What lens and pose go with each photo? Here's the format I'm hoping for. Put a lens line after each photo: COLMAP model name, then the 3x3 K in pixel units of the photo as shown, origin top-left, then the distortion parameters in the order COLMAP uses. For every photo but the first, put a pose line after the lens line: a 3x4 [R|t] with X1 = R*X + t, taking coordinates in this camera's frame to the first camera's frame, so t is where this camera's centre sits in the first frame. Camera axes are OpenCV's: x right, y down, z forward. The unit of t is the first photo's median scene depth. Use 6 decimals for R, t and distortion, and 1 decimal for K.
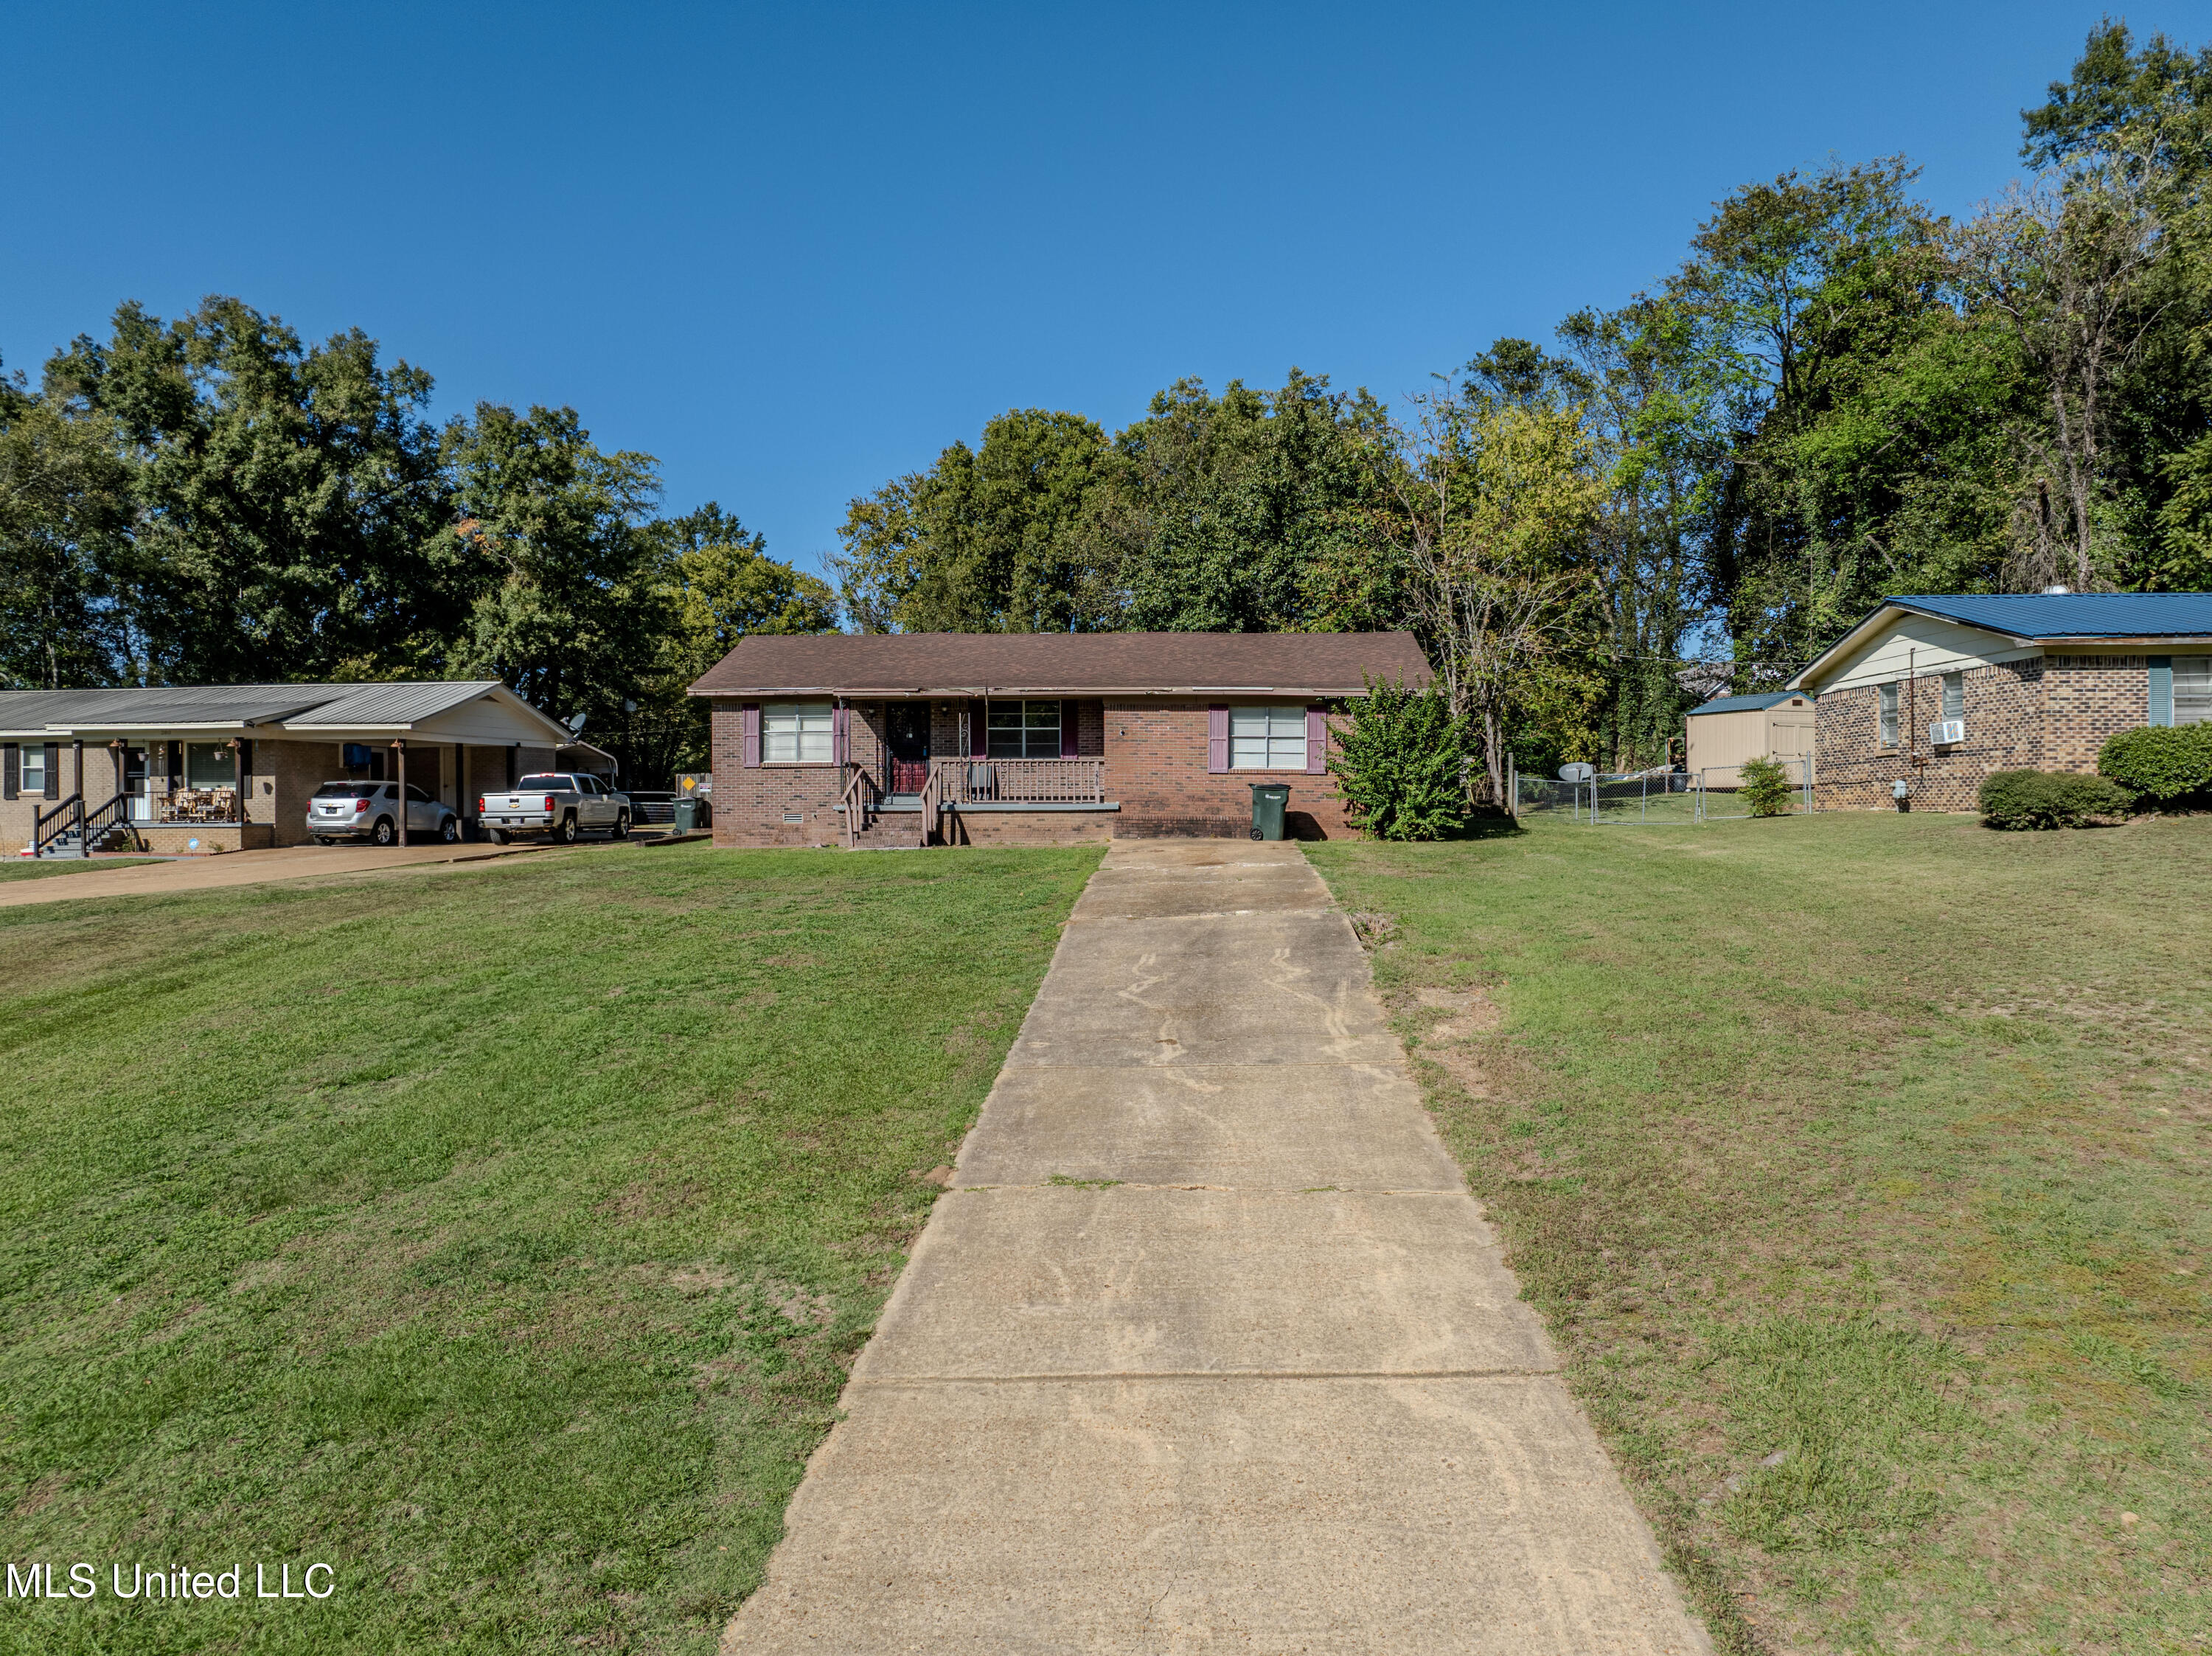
lens RADIAL K [[1558.6, 0, 1106.0], [0, 1558.6, 828.0], [0, 0, 1]] dist [-0.037876, -0.001756]
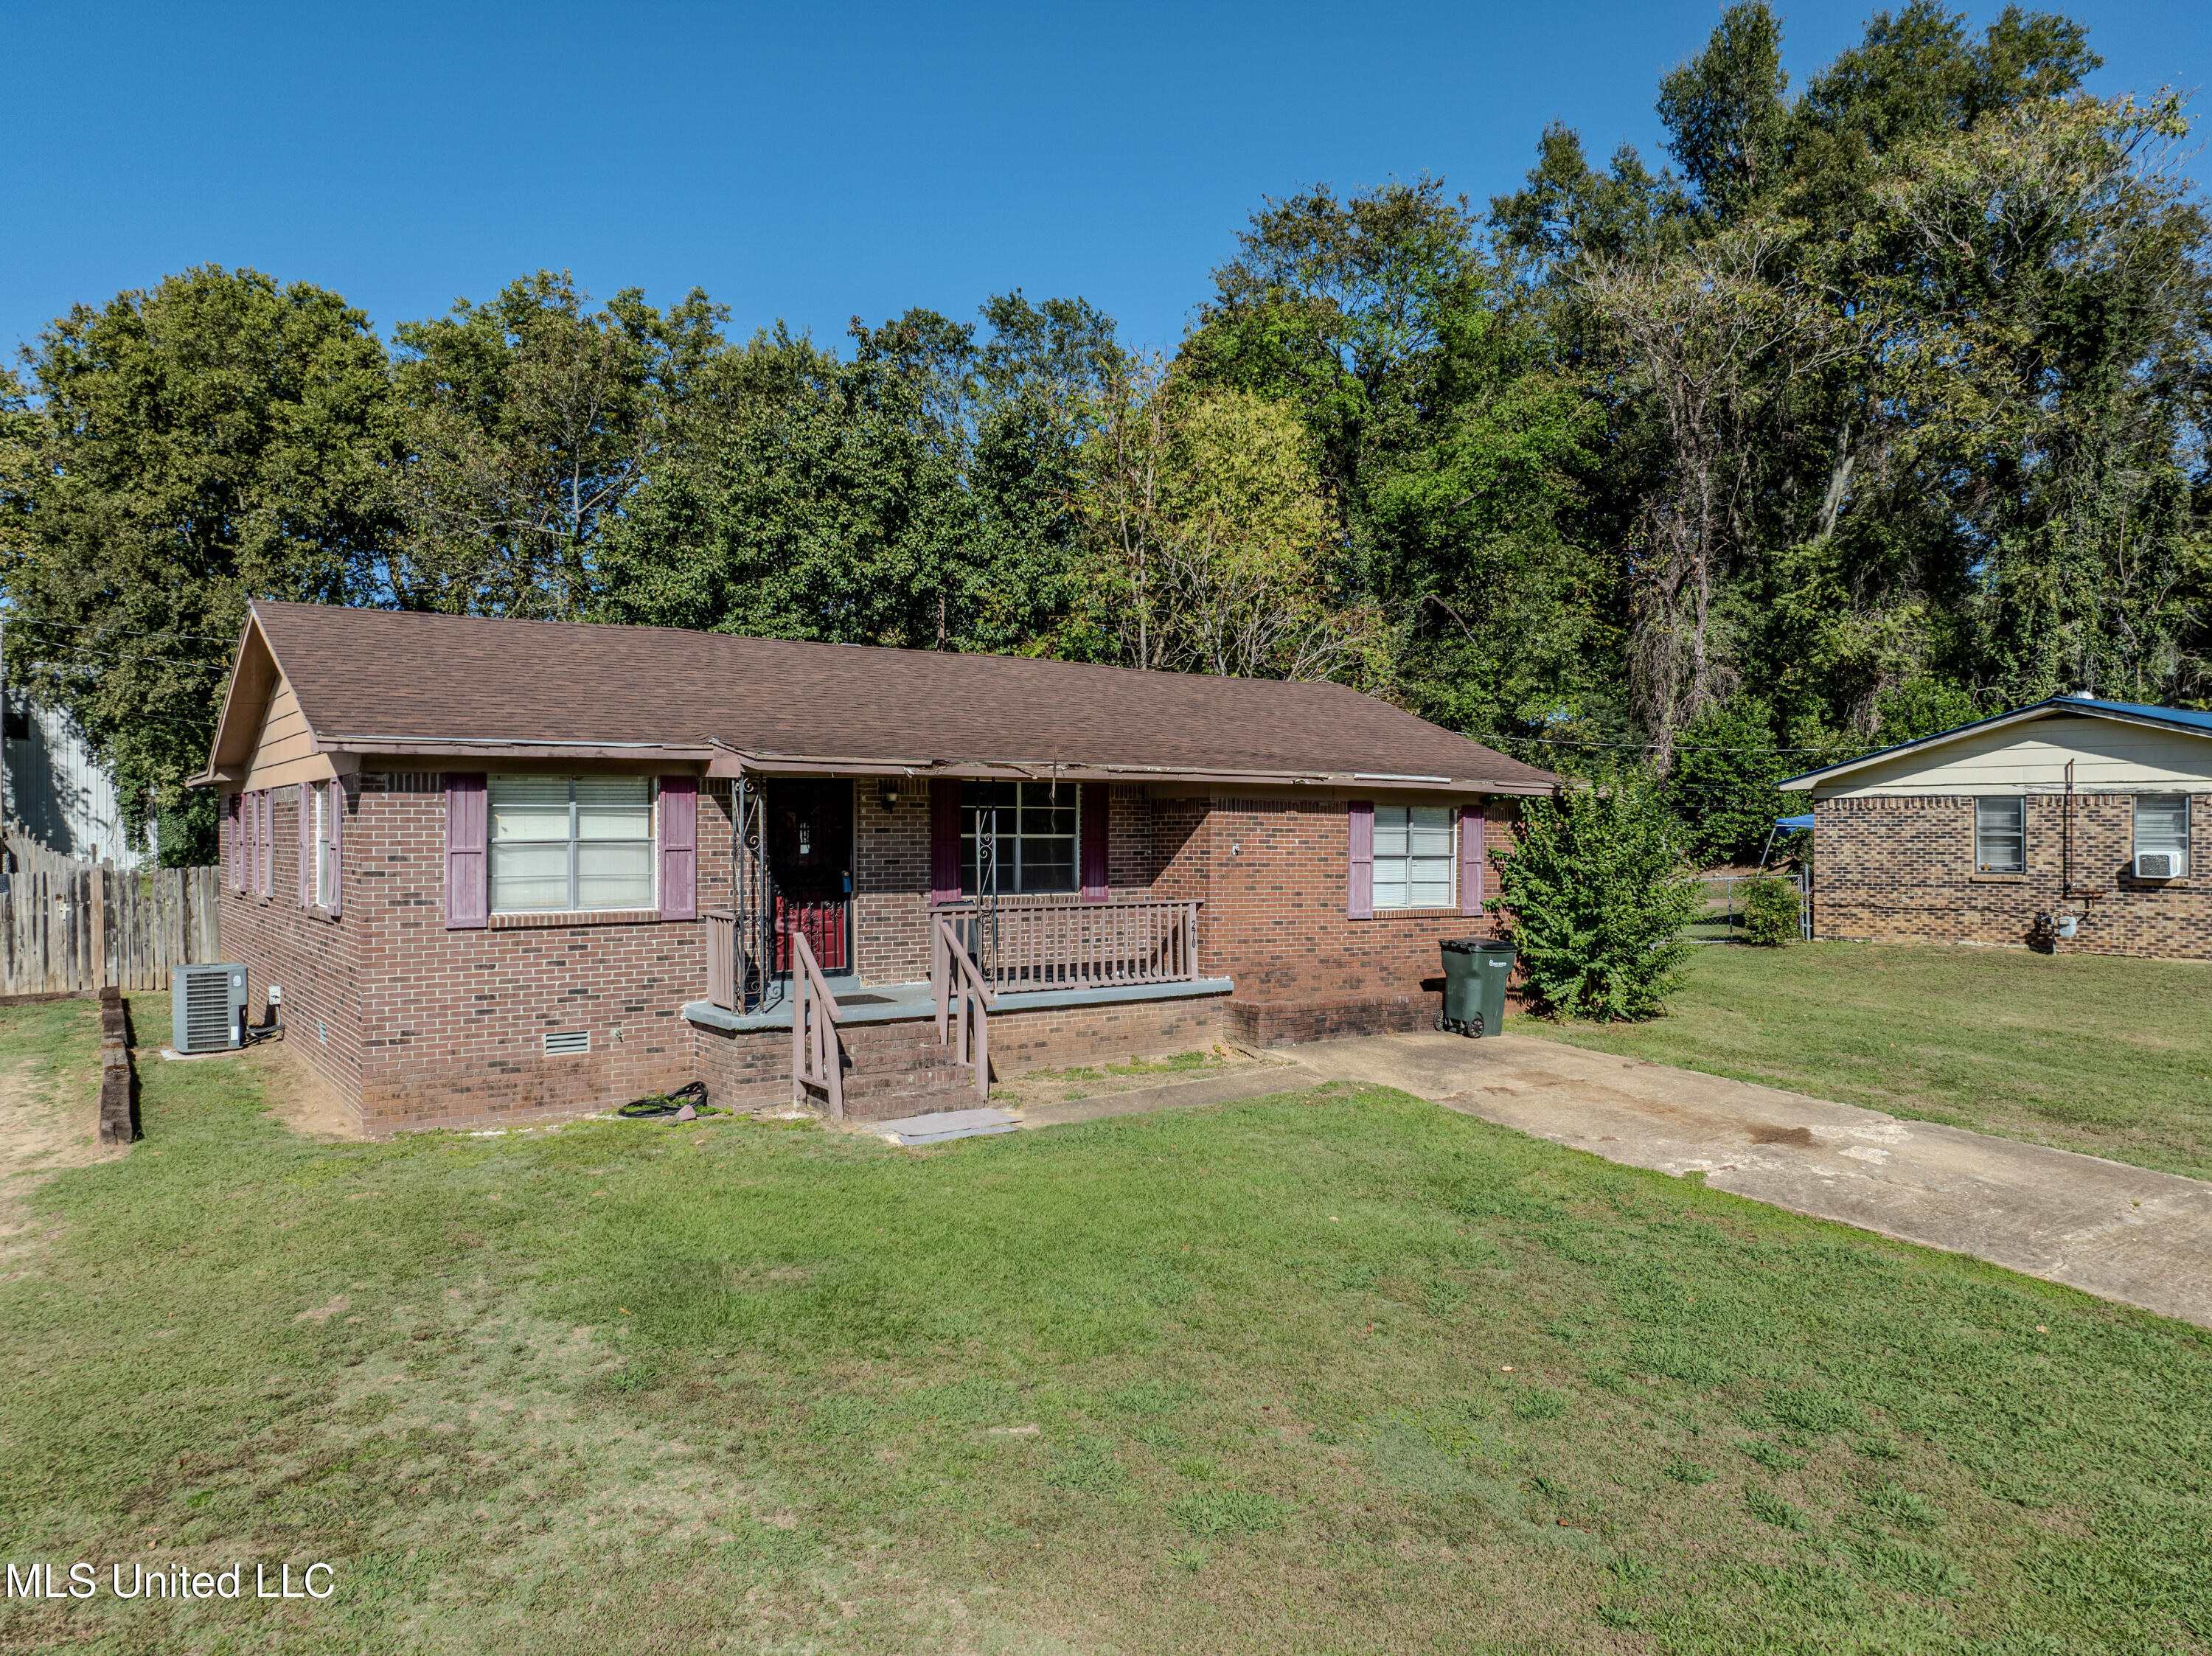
lens RADIAL K [[1557.4, 0, 1099.3], [0, 1557.4, 836.9], [0, 0, 1]] dist [-0.044703, 0.002918]
pose [[0.782222, -0.000576, 0.622999, -0.269633], [0.001084, 0.999999, -0.000436, -0.048081], [-0.622999, 0.001017, 0.782222, 0.437847]]
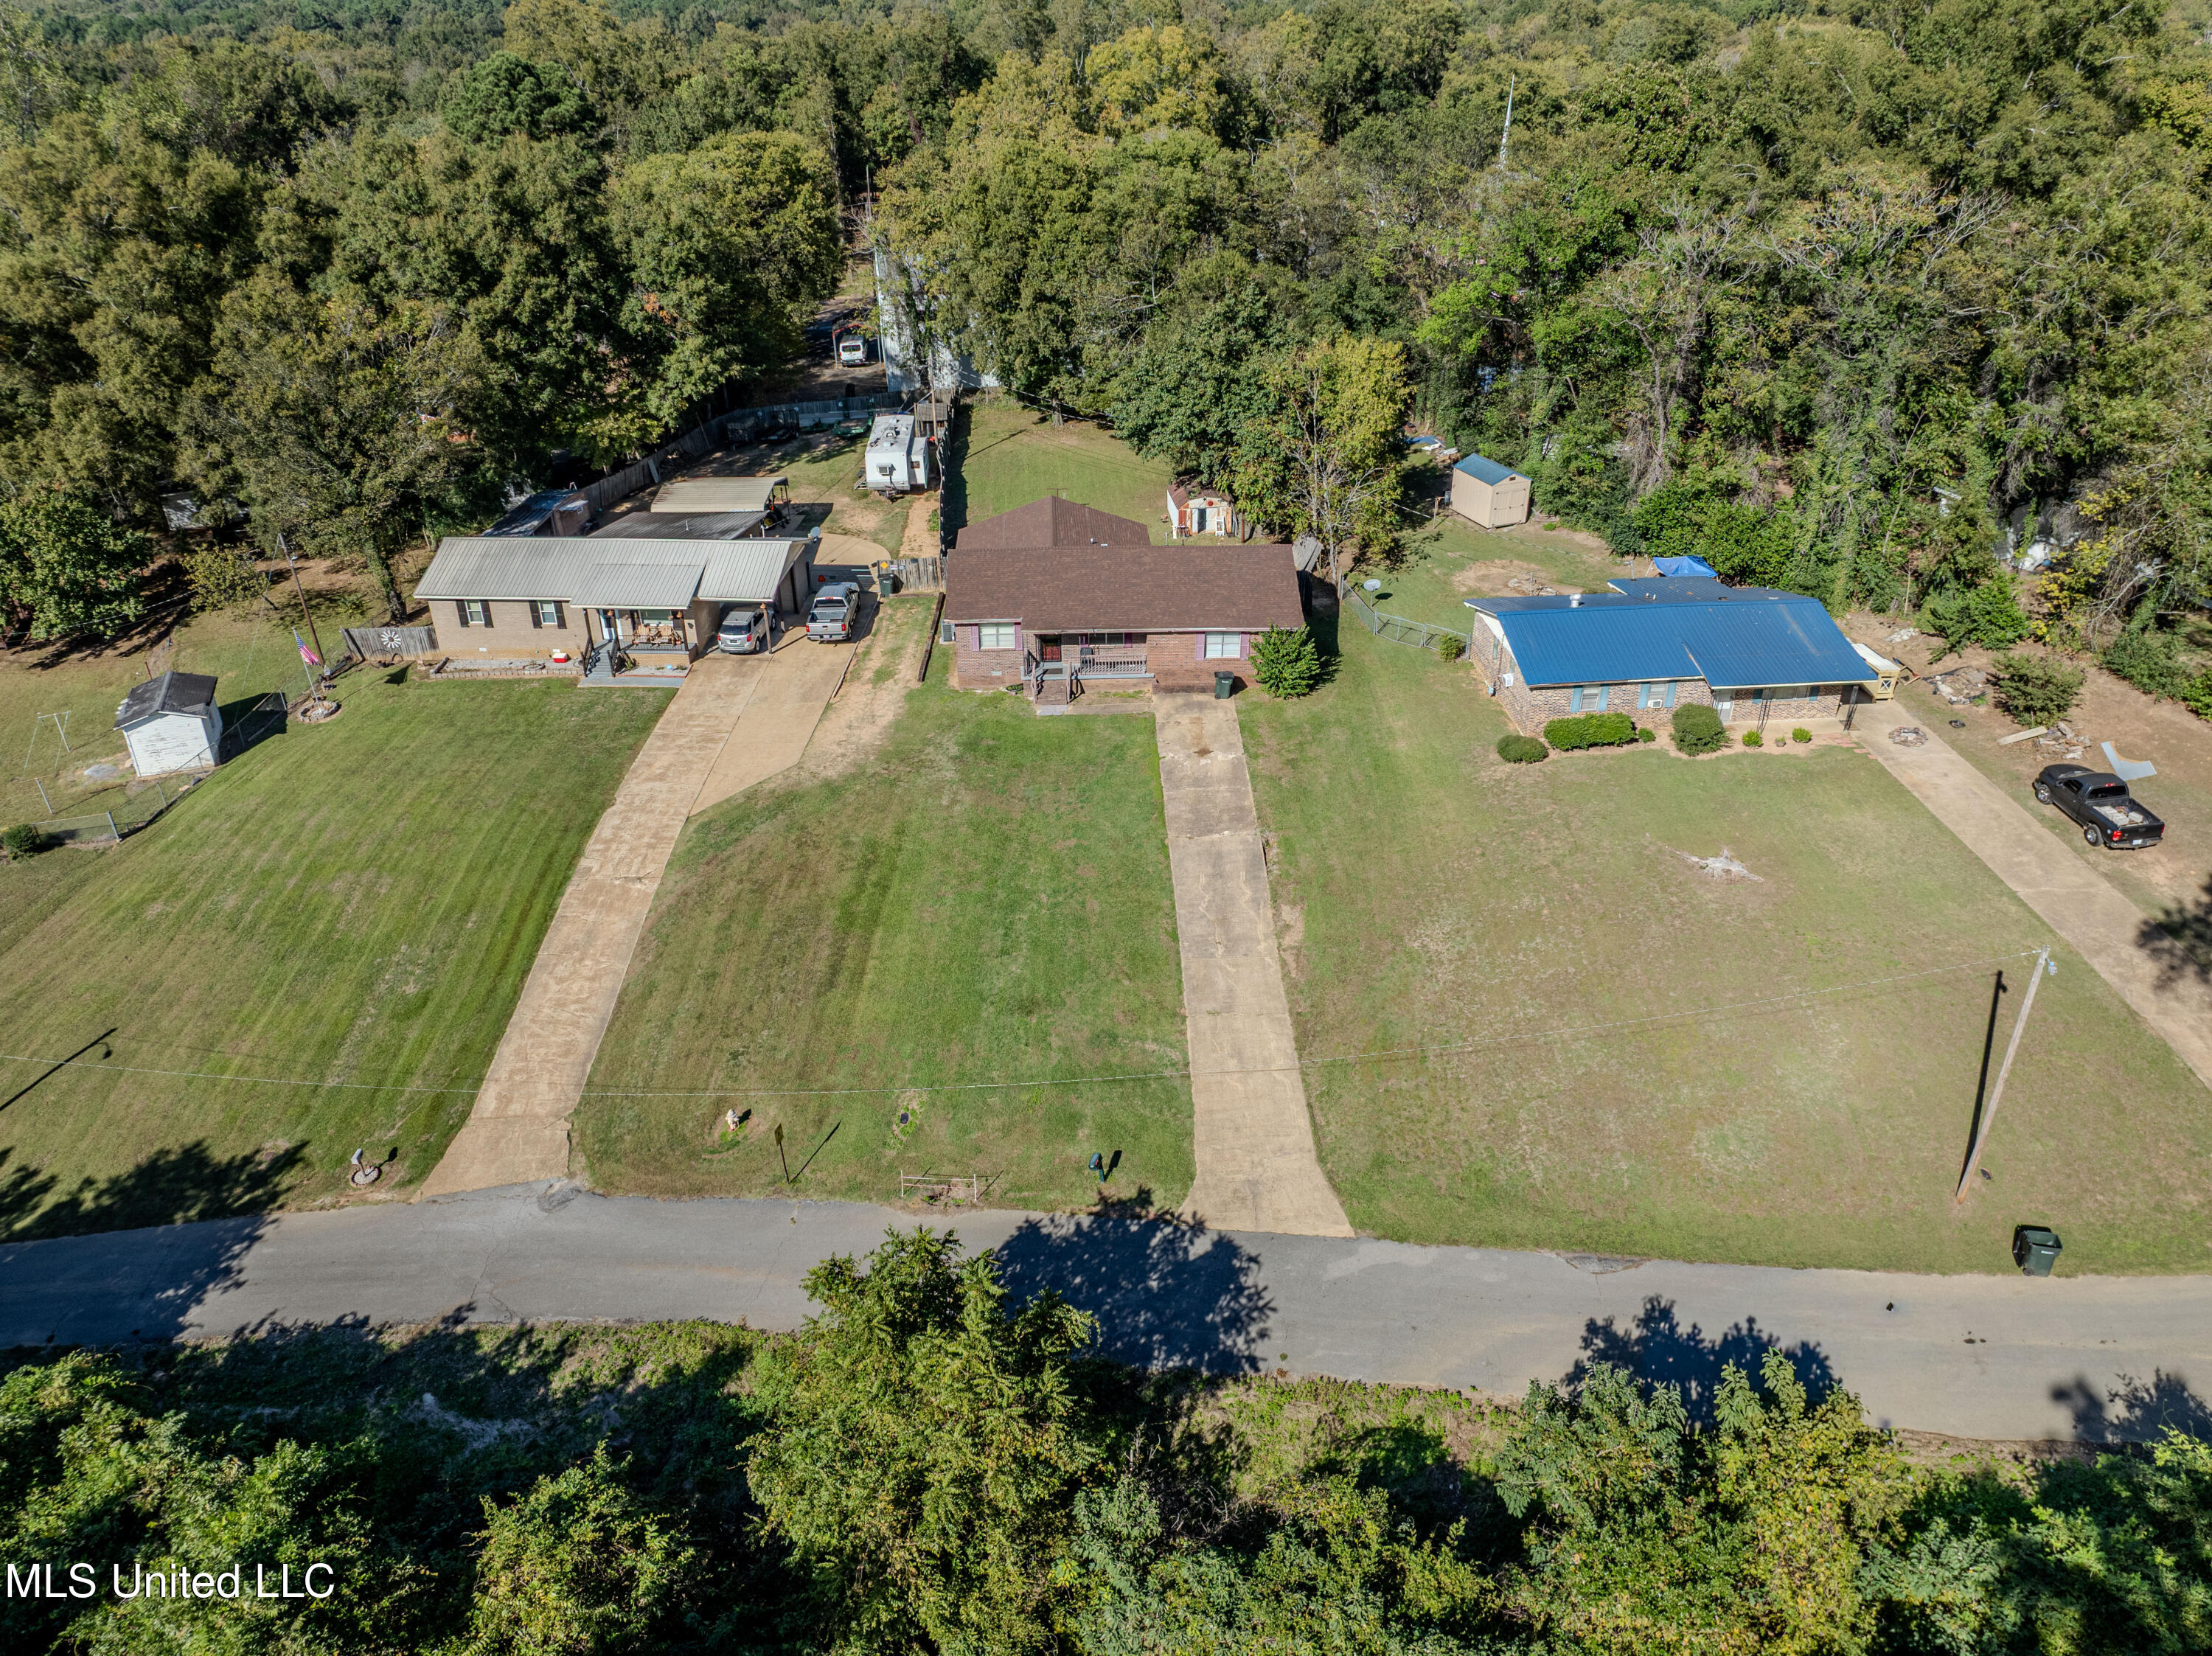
lens RADIAL K [[1558.6, 0, 1106.0], [0, 1558.6, 828.0], [0, 0, 1]] dist [-0.037876, -0.001756]
pose [[0.996236, -0.047739, 0.072346, -0.165148], [0.005959, 0.870402, 0.492307, -0.658217], [-0.086472, -0.490023, 0.867410, -0.722928]]
